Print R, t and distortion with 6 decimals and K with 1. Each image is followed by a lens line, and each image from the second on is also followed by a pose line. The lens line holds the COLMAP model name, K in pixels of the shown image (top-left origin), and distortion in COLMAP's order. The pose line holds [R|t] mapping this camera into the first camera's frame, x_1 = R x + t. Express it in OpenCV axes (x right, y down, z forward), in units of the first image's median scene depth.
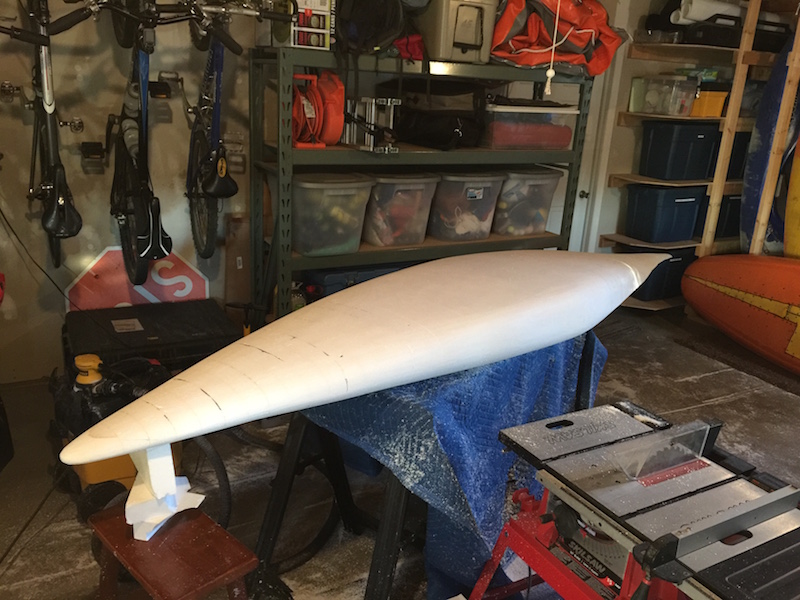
lens RADIAL K [[681.7, 0, 406.4], [0, 681.7, 299.8], [0, 0, 1]] dist [0.093798, -0.126154]
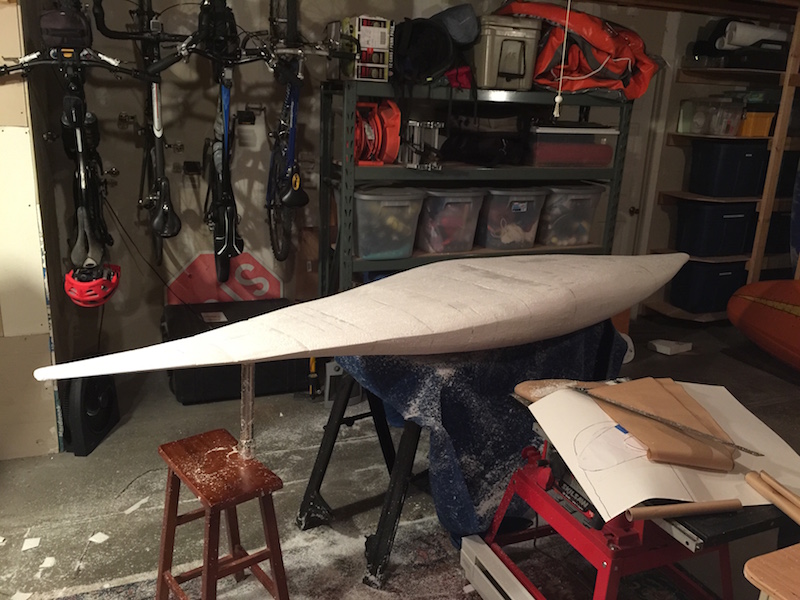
lens RADIAL K [[681.7, 0, 406.4], [0, 681.7, 299.8], [0, 0, 1]] dist [0.093798, -0.126154]
pose [[0.993761, 0.017311, -0.110180, 0.046948], [-0.021053, 0.999237, -0.032892, 0.037491], [0.109526, 0.035007, 0.993367, -0.118790]]
